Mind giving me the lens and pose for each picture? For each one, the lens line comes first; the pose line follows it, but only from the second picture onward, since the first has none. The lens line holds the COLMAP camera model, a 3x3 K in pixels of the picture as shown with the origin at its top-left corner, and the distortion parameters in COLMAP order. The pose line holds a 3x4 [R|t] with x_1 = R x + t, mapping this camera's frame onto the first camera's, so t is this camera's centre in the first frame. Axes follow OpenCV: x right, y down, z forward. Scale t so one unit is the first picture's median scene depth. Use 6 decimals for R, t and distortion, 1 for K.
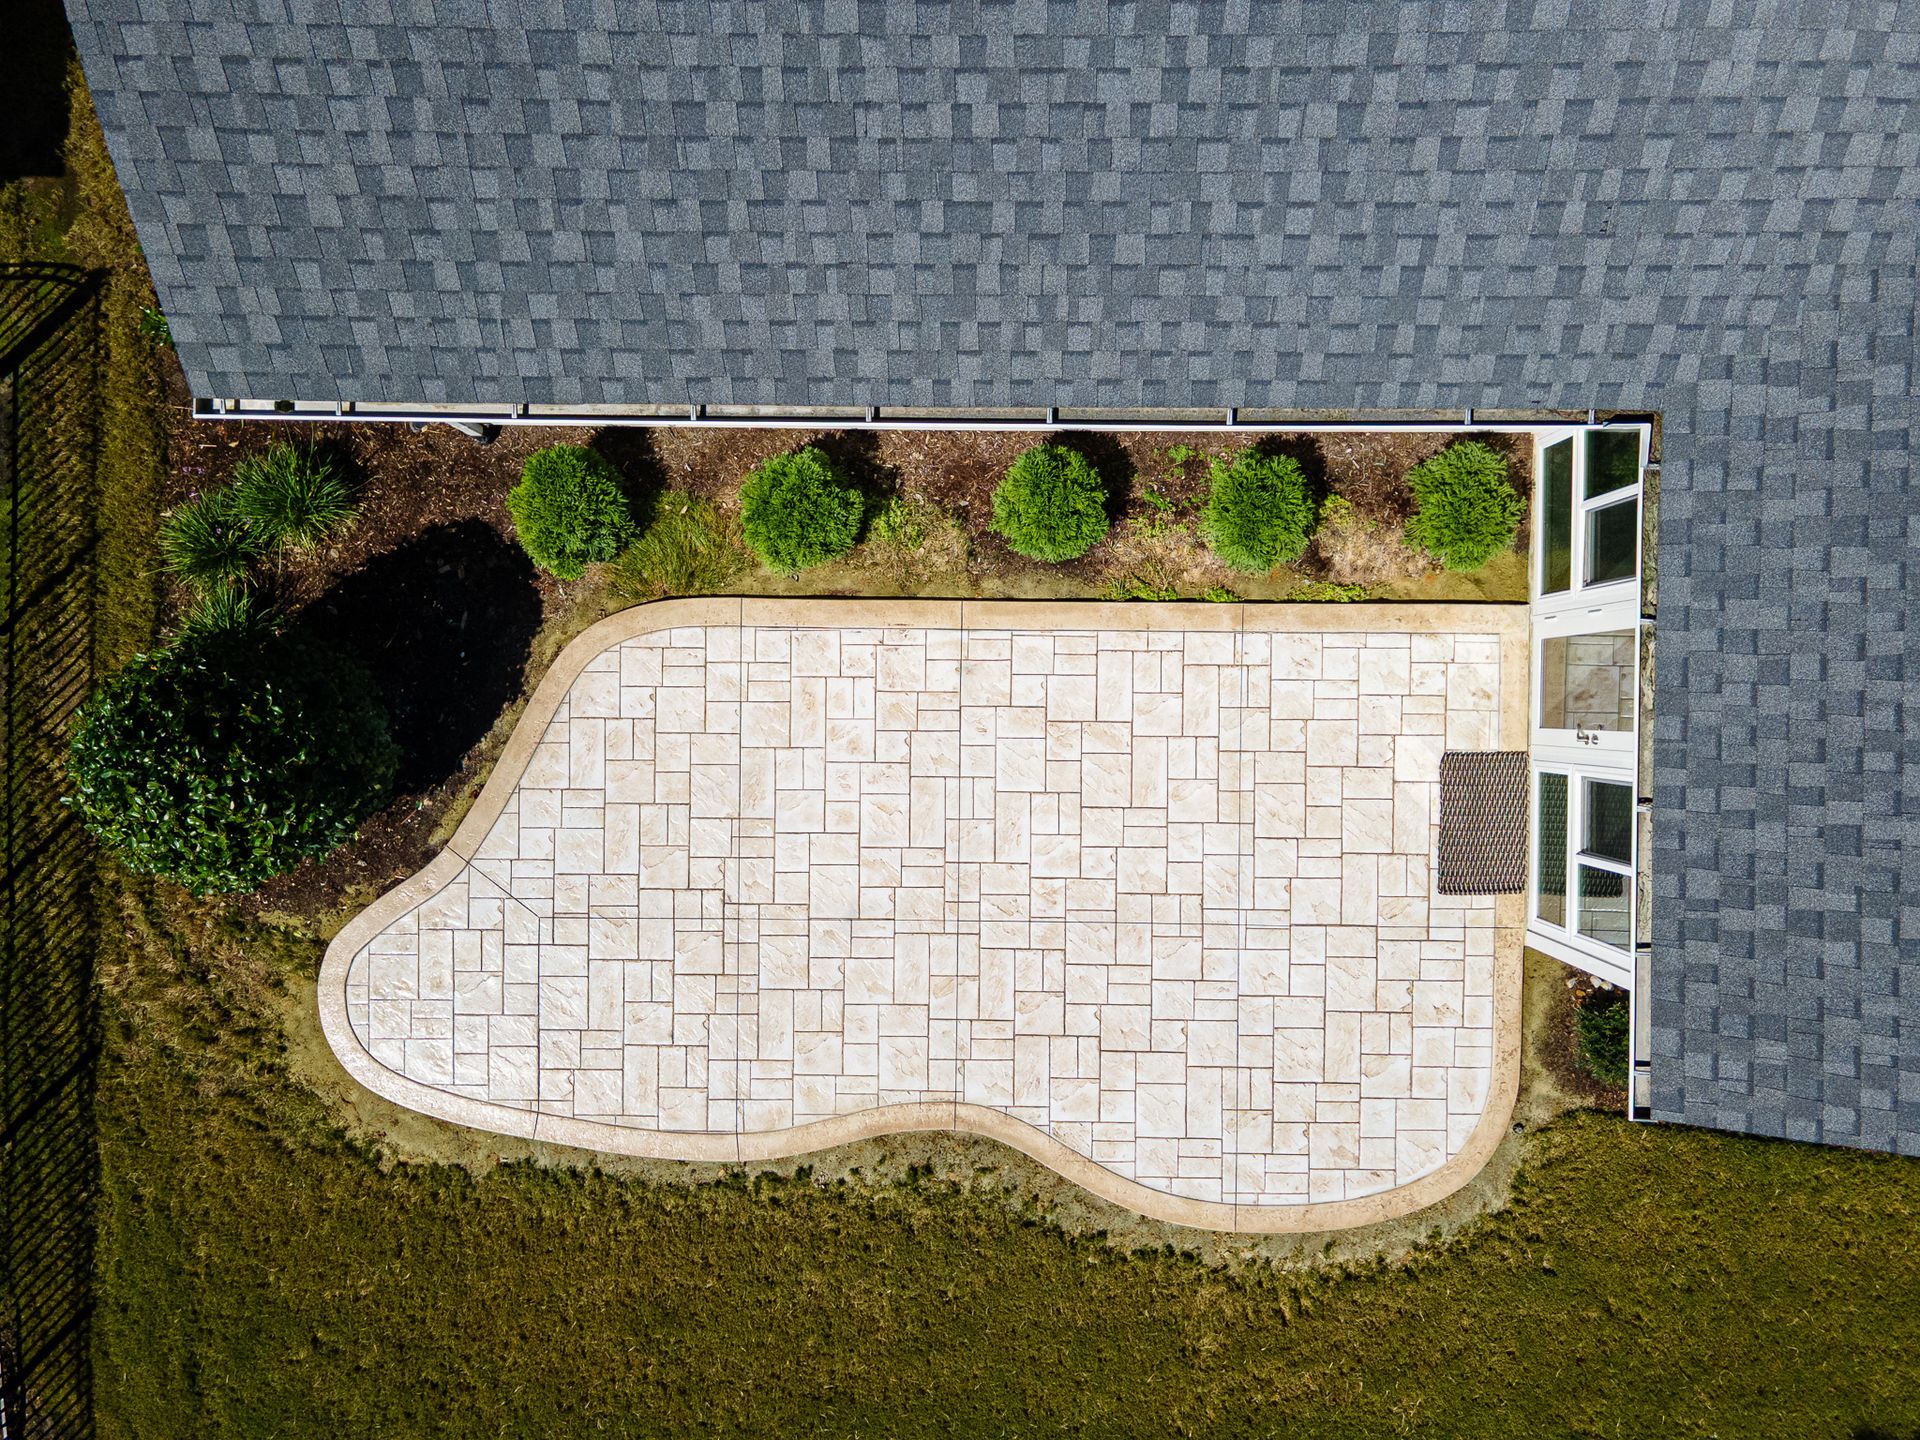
lens RADIAL K [[1402.7, 0, 952.2], [0, 1402.7, 718.1], [0, 0, 1]] dist [0.026507, 0.033335]
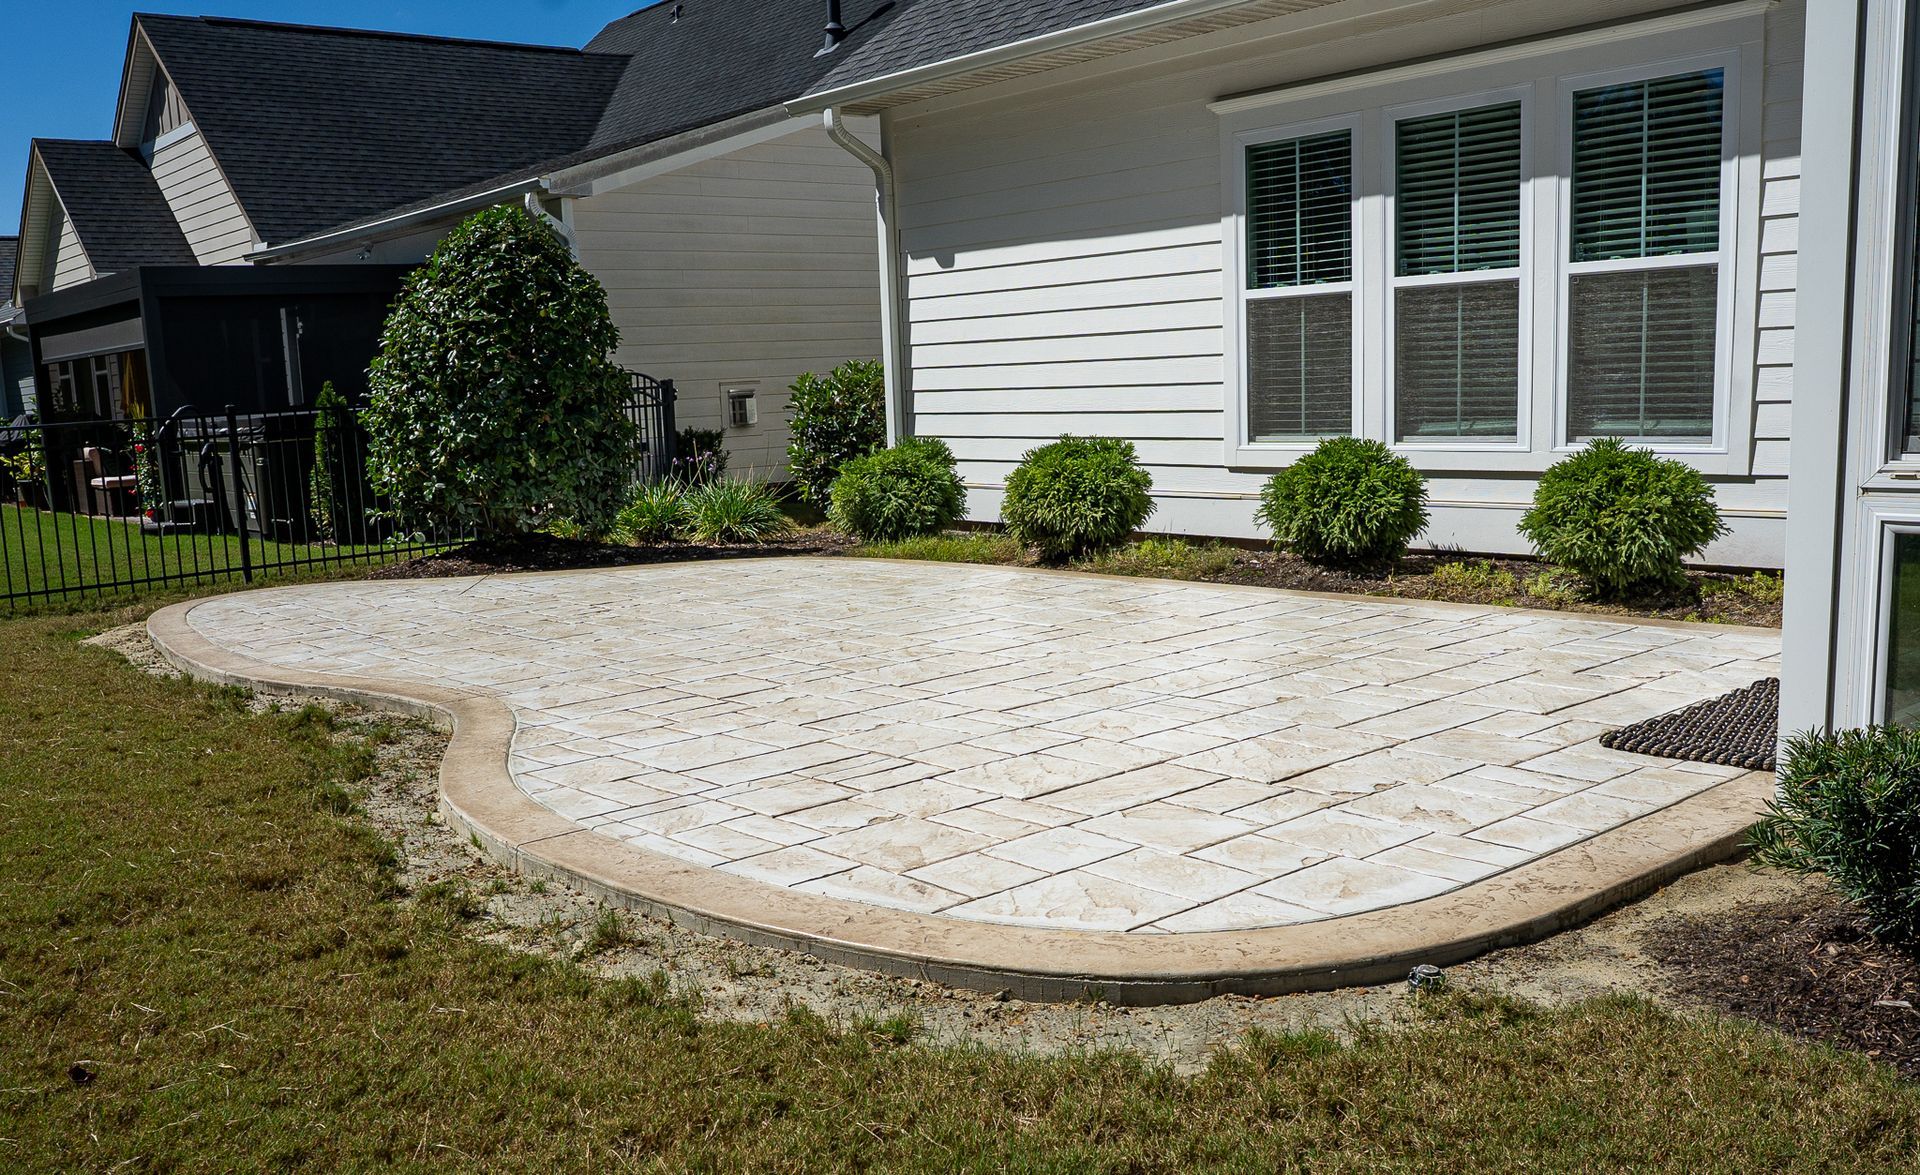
lens RADIAL K [[1711.2, 0, 879.2], [0, 1711.2, 677.4], [0, 0, 1]] dist [-0.067949, 0.065019]
pose [[0.632881, 0.124701, -0.764141, 0.806793], [-0.773843, 0.133852, -0.619073, 0.782257], [0.025083, 0.983124, 0.181211, 1.278062]]
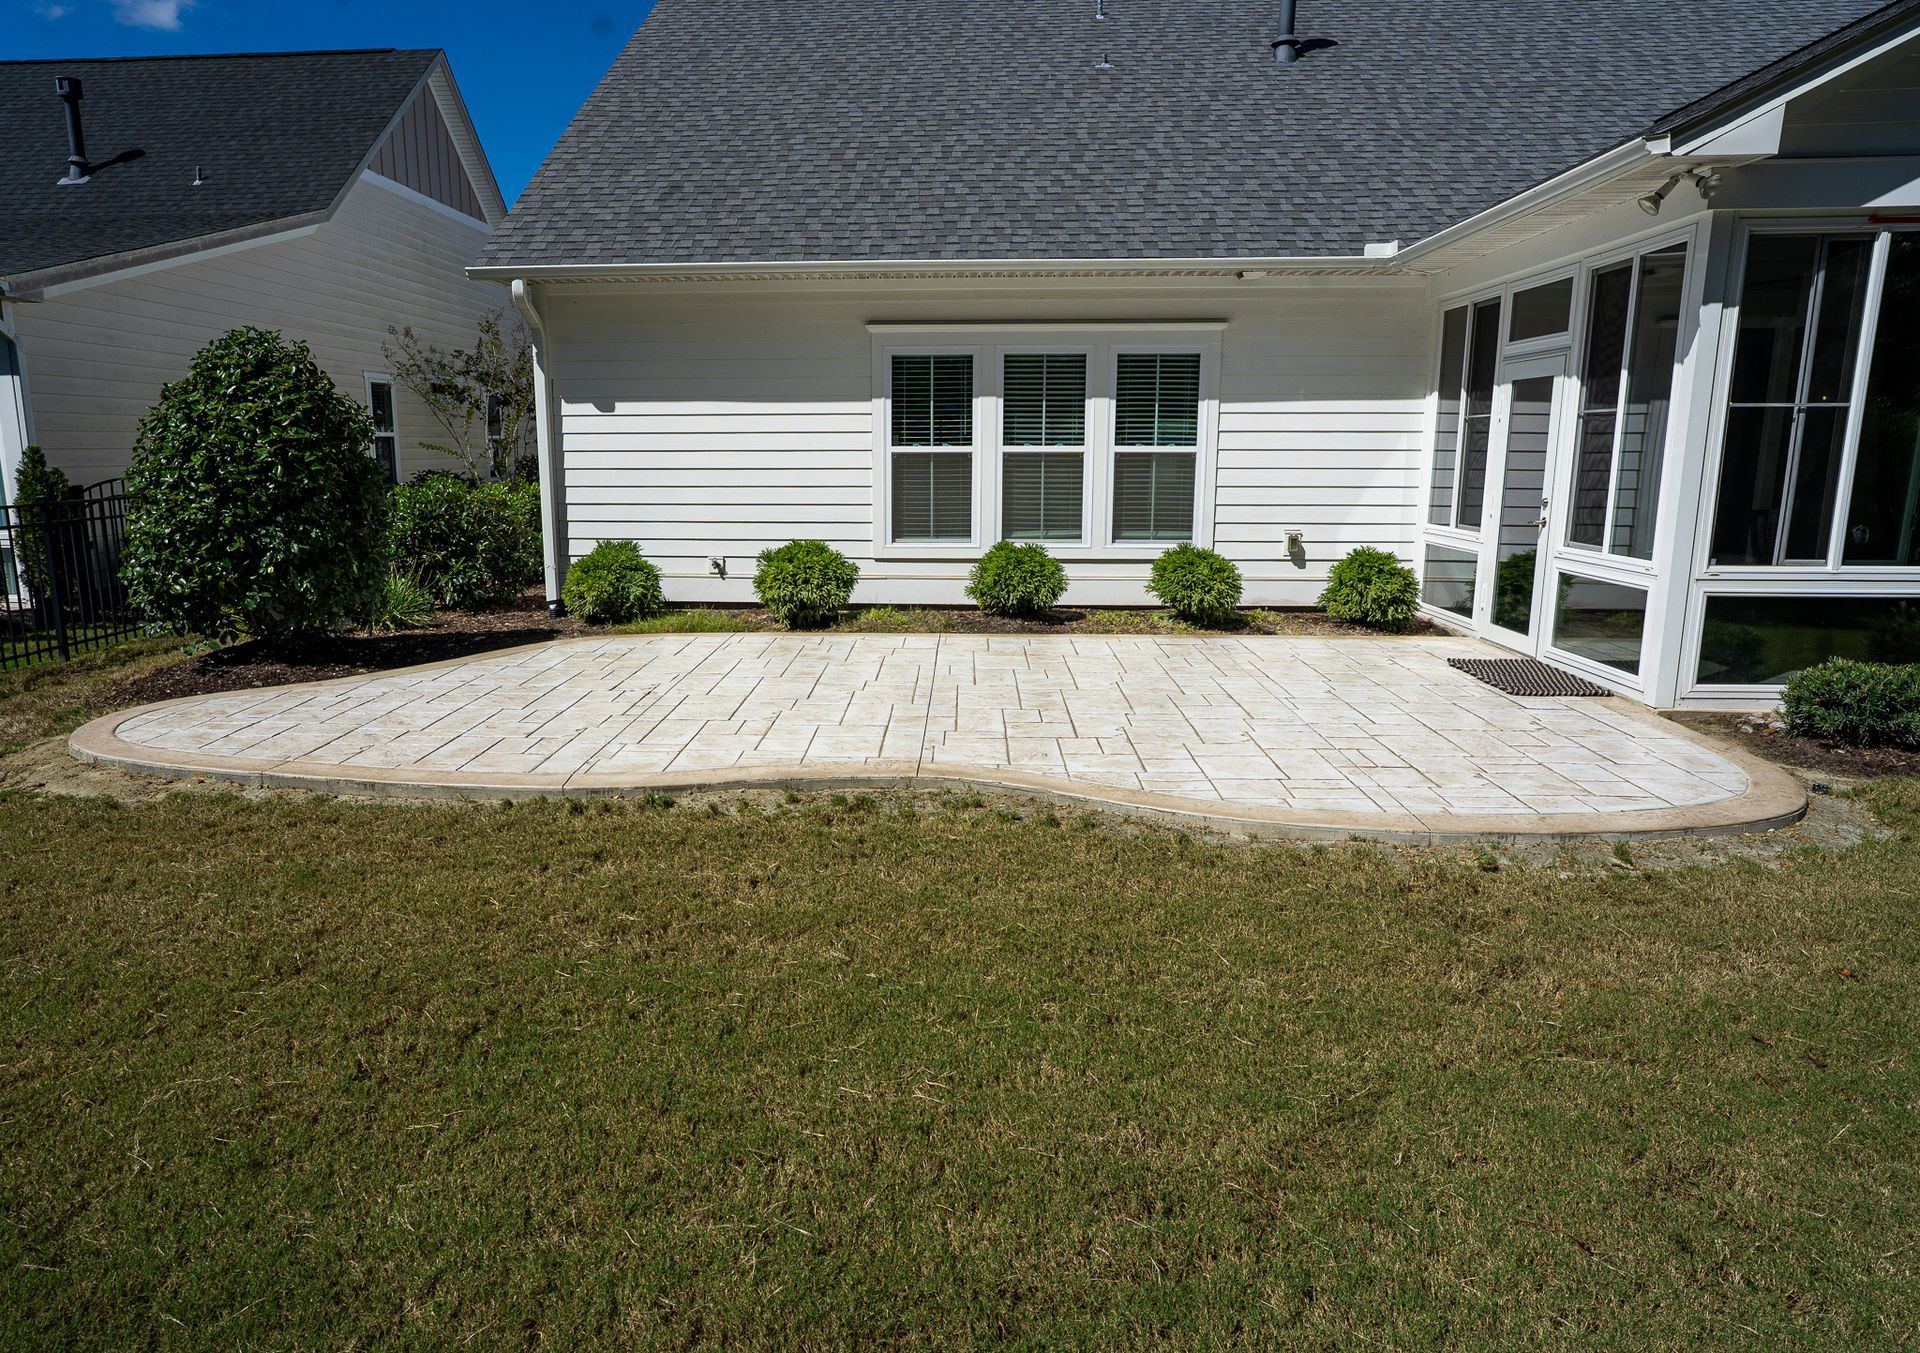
lens RADIAL K [[1171.1, 0, 885.7], [0, 1171.1, 665.0], [0, 0, 1]] dist [-0.043453, 0.025226]
pose [[0.998130, 0.027218, -0.054740, 0.021542], [-0.058653, 0.173894, -0.983016, 1.154873], [-0.017236, 0.984388, 0.175165, 1.241449]]
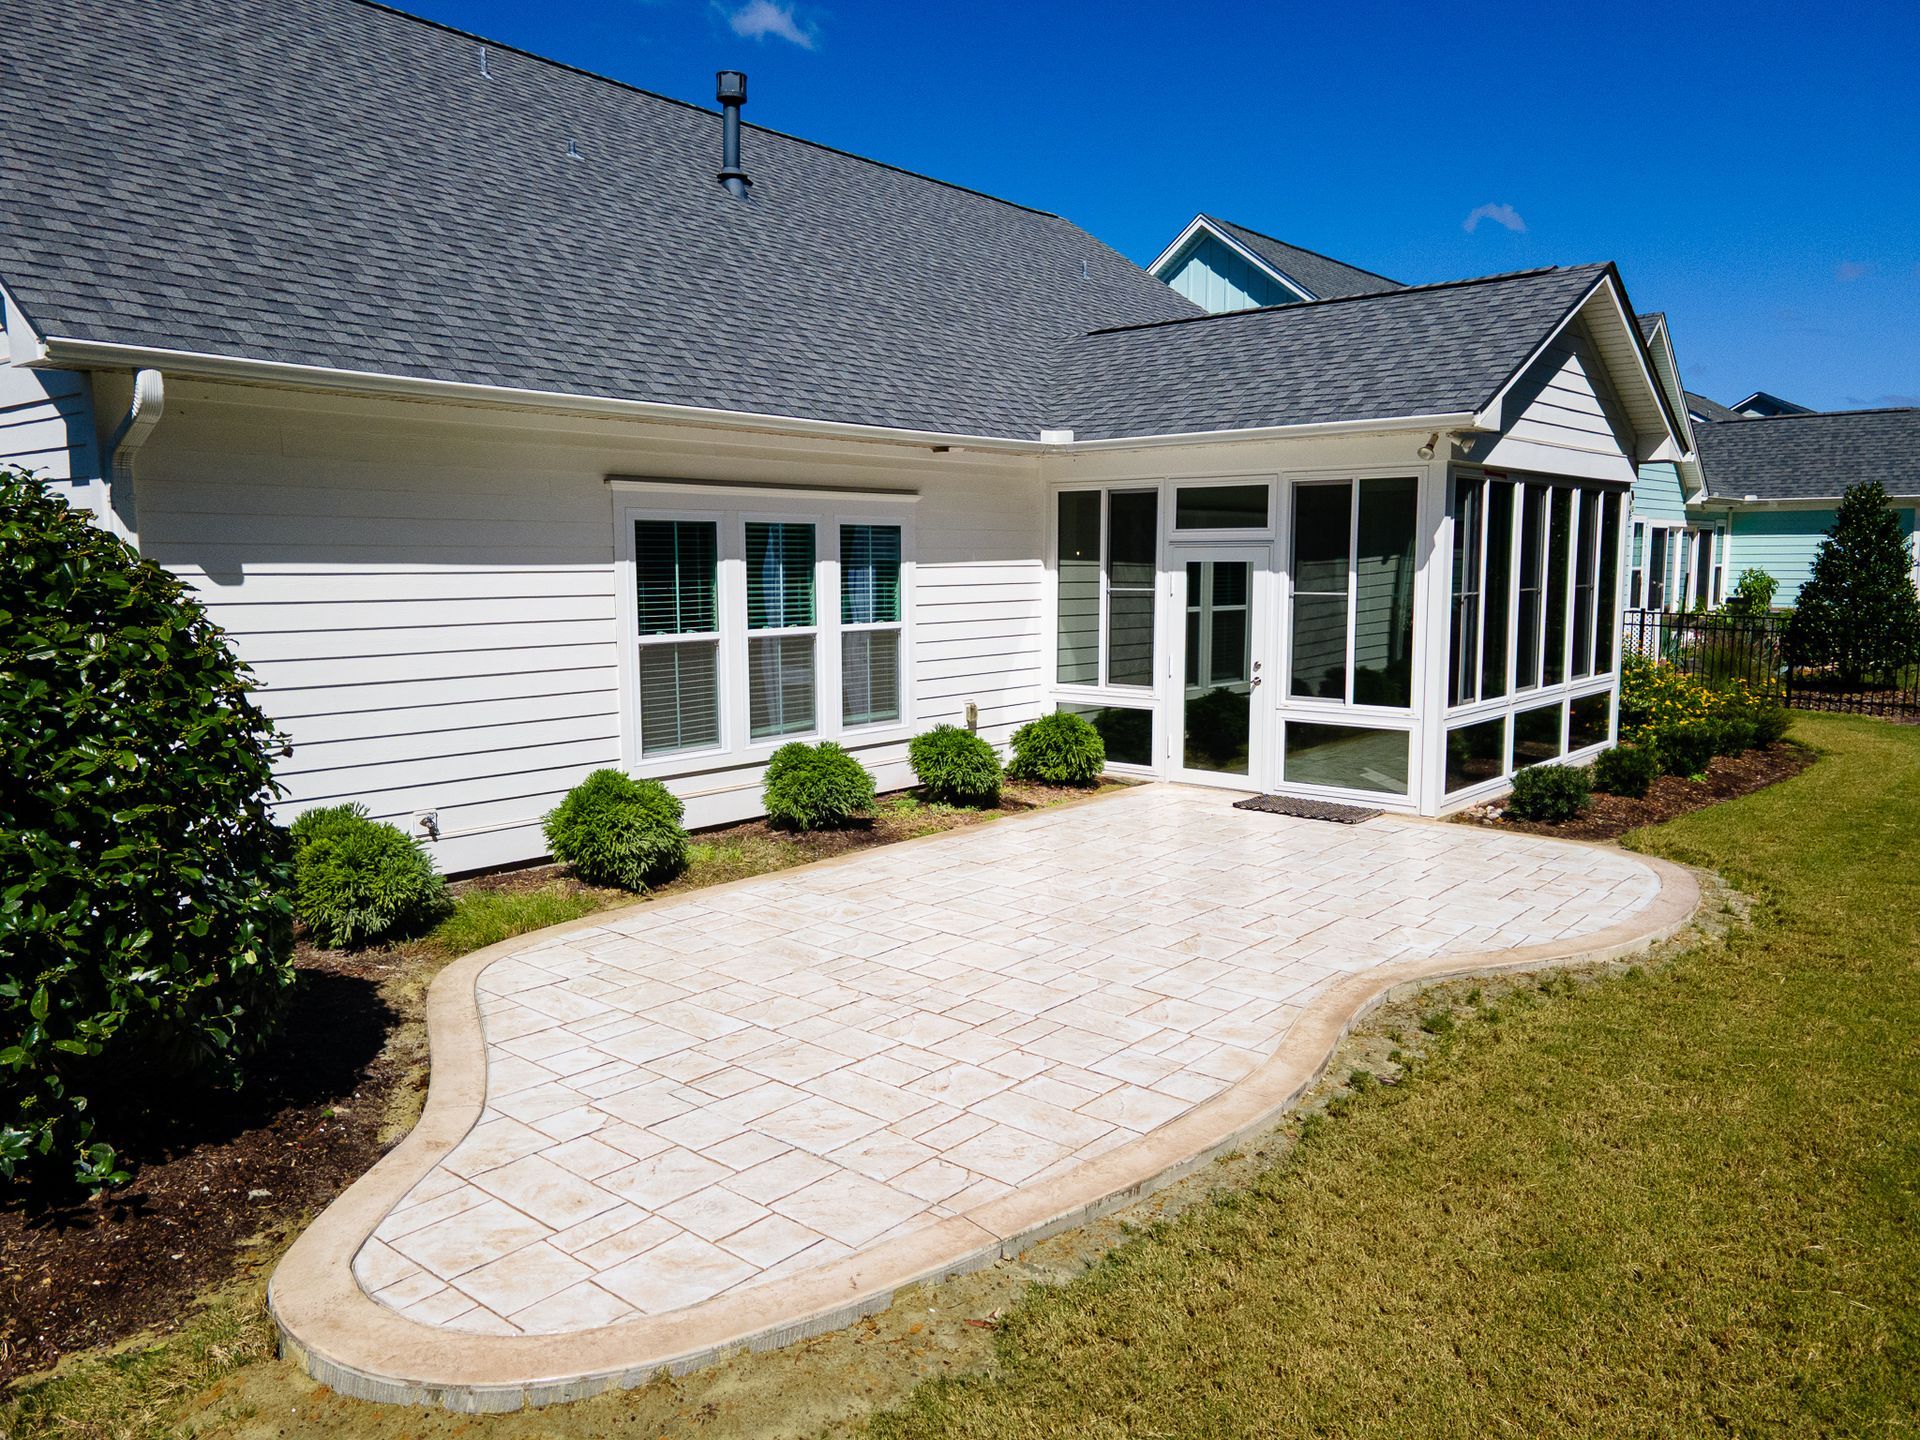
lens RADIAL K [[1402.7, 0, 954.6], [0, 1402.7, 714.4], [0, 0, 1]] dist [0.026507, 0.033335]
pose [[0.640109, -0.069470, 0.765137, -0.882257], [0.768278, 0.061813, -0.637125, 0.783407], [-0.003035, 0.995667, 0.092939, 1.178812]]
